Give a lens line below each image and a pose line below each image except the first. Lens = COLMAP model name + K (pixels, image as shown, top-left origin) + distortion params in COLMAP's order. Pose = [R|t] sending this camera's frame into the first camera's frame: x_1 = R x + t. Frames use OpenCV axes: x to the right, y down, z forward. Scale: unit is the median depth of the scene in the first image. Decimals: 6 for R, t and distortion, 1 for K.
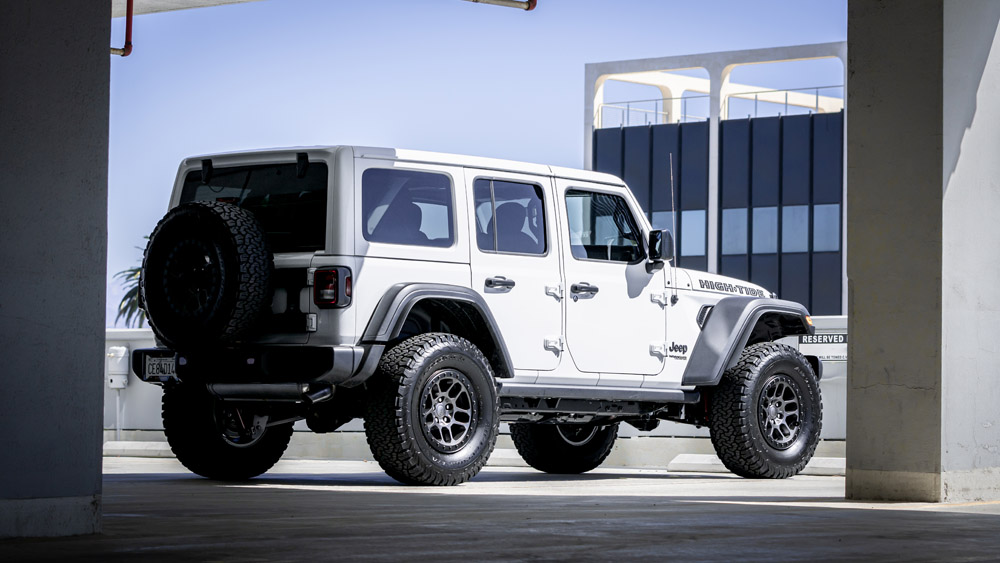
lens RADIAL K [[3303.7, 0, 501.1], [0, 3303.7, 279.3], [0, 0, 1]] dist [0.001149, 0.000000]
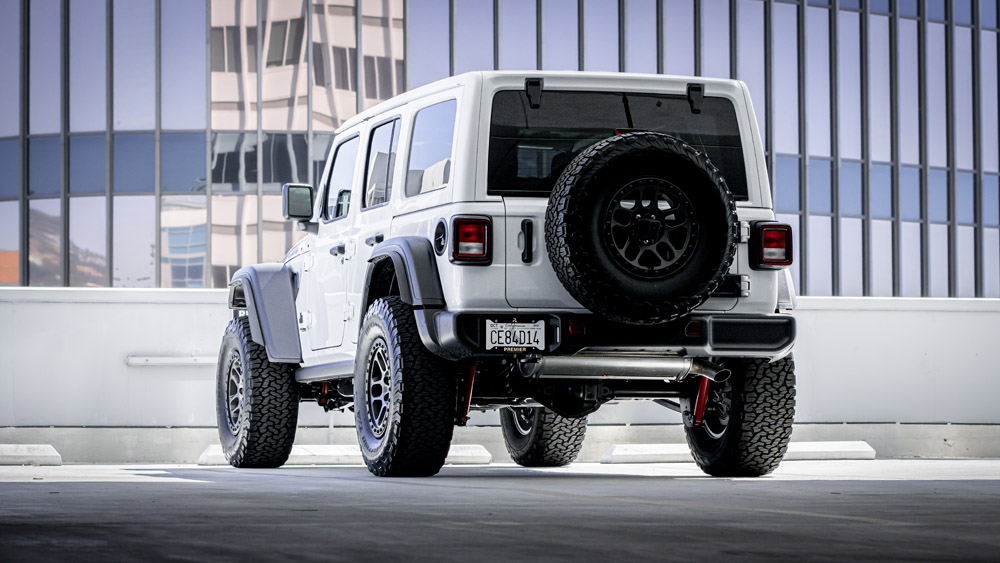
lens RADIAL K [[3303.7, 0, 501.4], [0, 3303.7, 282.2], [0, 0, 1]] dist [0.001149, 0.000000]
pose [[0.478241, 0.028037, 0.877781, -0.823685], [-0.030302, 0.999422, -0.015412, 0.026735], [-0.877706, -0.019228, 0.478814, 0.650856]]
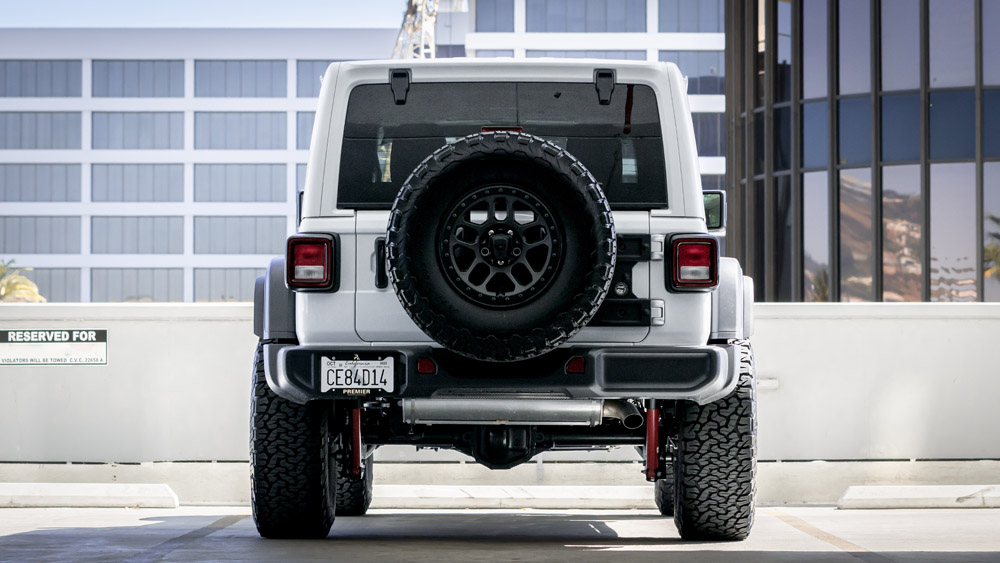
lens RADIAL K [[3789.3, 0, 508.4], [0, 3789.3, 281.1], [0, 0, 1]] dist [0.138625, 0.000000]
pose [[0.739702, 0.013504, 0.672799, -0.614775], [-0.020658, 0.999783, 0.002645, 0.004770], [-0.672618, -0.015855, 0.739820, 0.430494]]
